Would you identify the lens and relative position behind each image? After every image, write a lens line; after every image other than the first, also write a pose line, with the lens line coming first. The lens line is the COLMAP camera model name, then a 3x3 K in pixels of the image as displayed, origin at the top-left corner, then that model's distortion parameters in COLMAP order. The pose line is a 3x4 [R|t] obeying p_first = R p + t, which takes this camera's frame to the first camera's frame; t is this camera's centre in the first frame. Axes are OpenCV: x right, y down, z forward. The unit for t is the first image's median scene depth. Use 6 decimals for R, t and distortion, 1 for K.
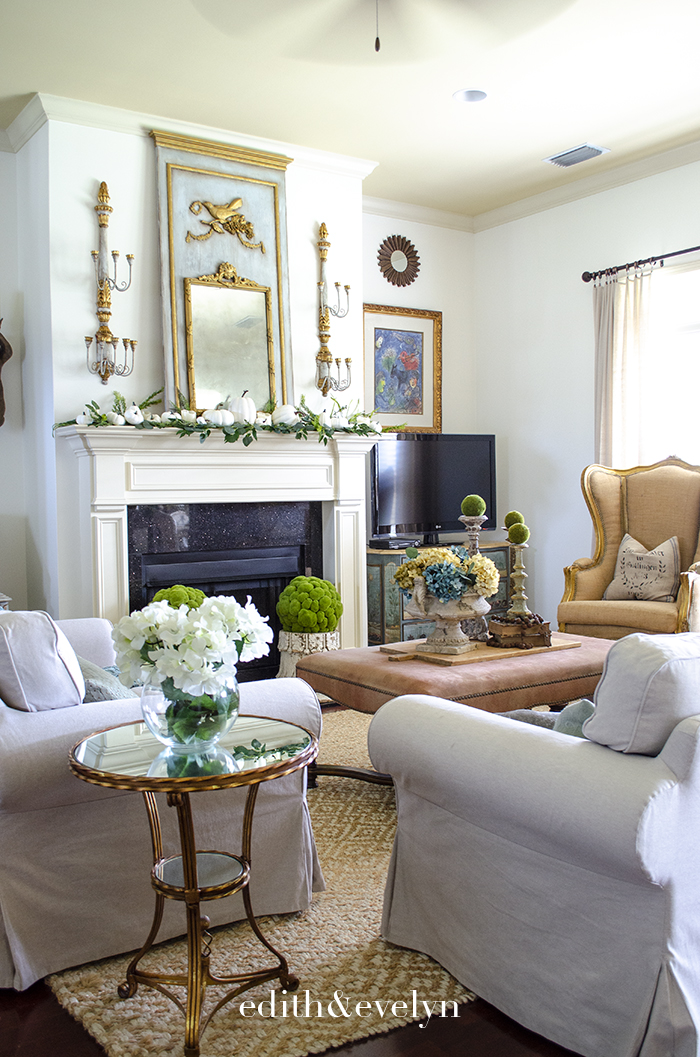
lens RADIAL K [[963.9, 0, 350.0], [0, 963.9, 546.4], [0, 0, 1]] dist [-0.076731, 0.001075]
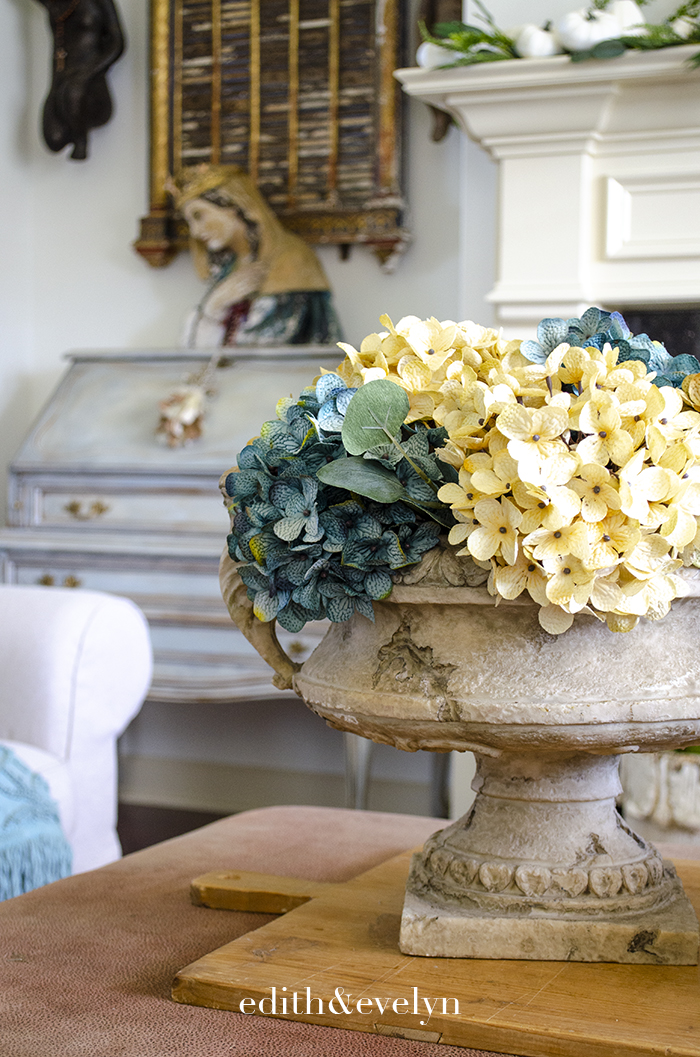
lens RADIAL K [[1800.8, 0, 349.2], [0, 1800.8, 541.0], [0, 0, 1]] dist [-0.007549, 0.090395]
pose [[0.512566, 0.061600, -0.856436, 0.252298], [-0.062573, 0.997451, 0.034294, 0.021871], [0.856365, 0.036012, 0.515114, 0.571364]]
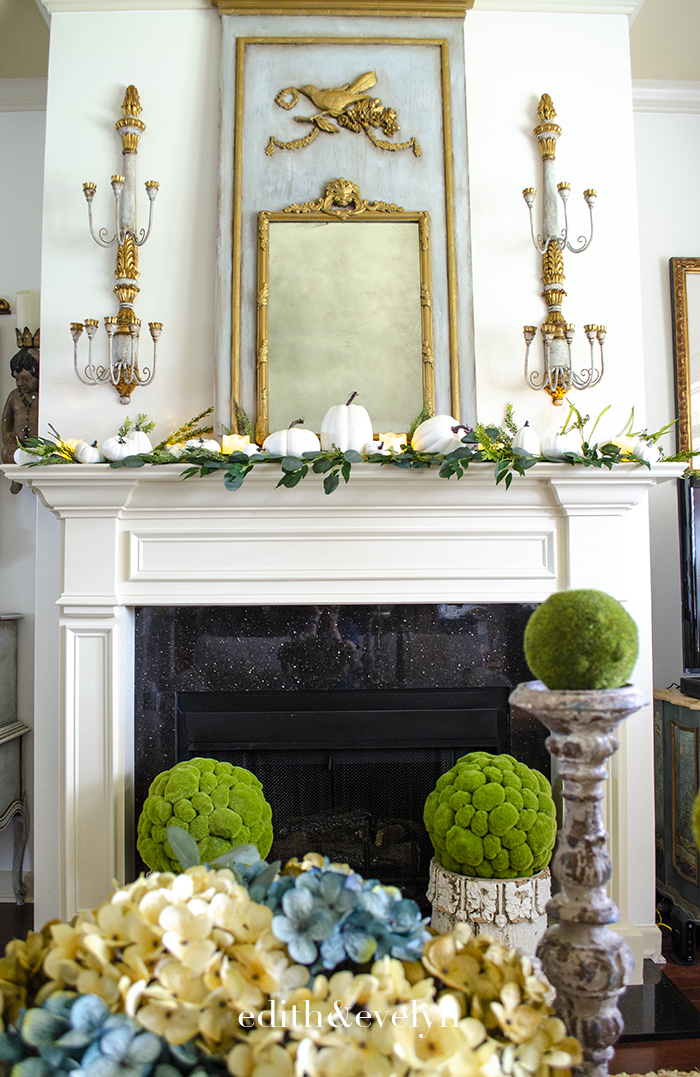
lens RADIAL K [[857.6, 0, 344.7], [0, 857.6, 552.9], [0, 0, 1]] dist [-0.081967, 0.006251]
pose [[0.839151, -0.019658, -0.543543, 0.141727], [-0.035323, 0.995267, -0.090530, -0.031712], [0.542750, 0.095168, 0.834485, 0.612941]]
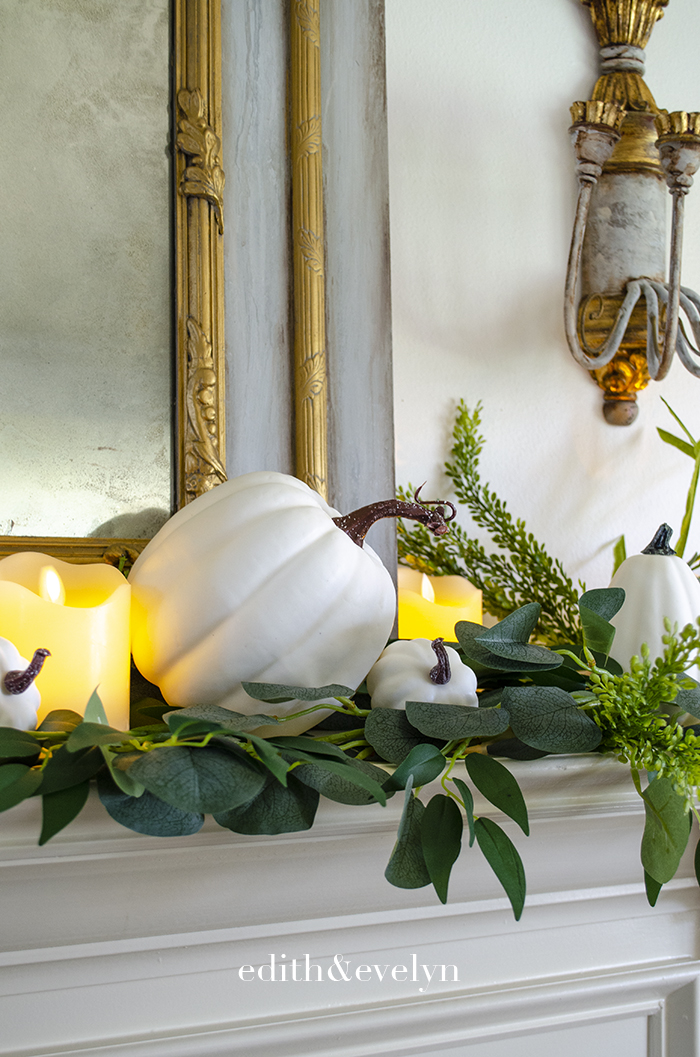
lens RADIAL K [[1392.5, 0, 350.0], [0, 1392.5, 528.5], [0, 0, 1]] dist [-0.011225, -0.048156]
pose [[0.993011, 0.015864, -0.116955, -0.045639], [-0.028012, 0.994290, -0.102969, -0.131036], [0.114654, 0.105525, 0.987785, 0.880124]]
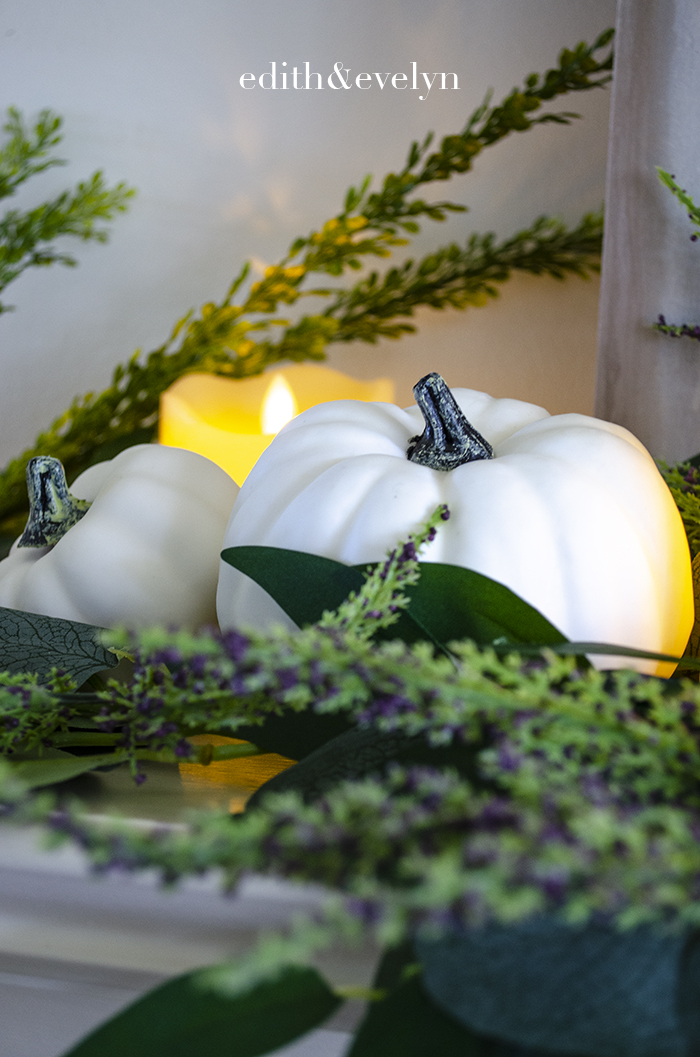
lens RADIAL K [[1694.1, 0, 350.0], [0, 1694.1, 528.5], [0, 0, 1]] dist [-0.000347, 0.003830]
pose [[0.648457, 0.060095, -0.758875, -0.123000], [-0.096545, 0.995322, -0.003679, -0.127347], [0.755104, 0.075651, 0.651226, 0.903299]]
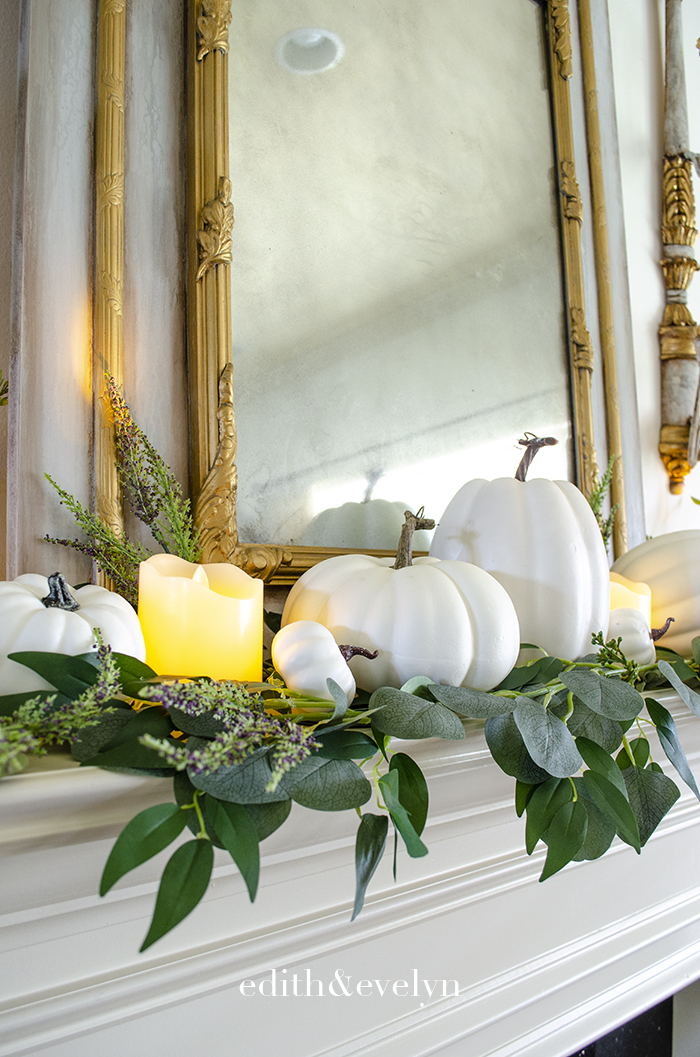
lens RADIAL K [[899.6, 0, 348.9], [0, 899.6, 542.3], [0, 0, 1]] dist [-0.074928, 0.000444]
pose [[0.991833, 0.029364, 0.124117, -0.158419], [-0.016307, 0.994345, -0.104936, -0.128443], [-0.126496, 0.102055, 0.986703, 0.857445]]
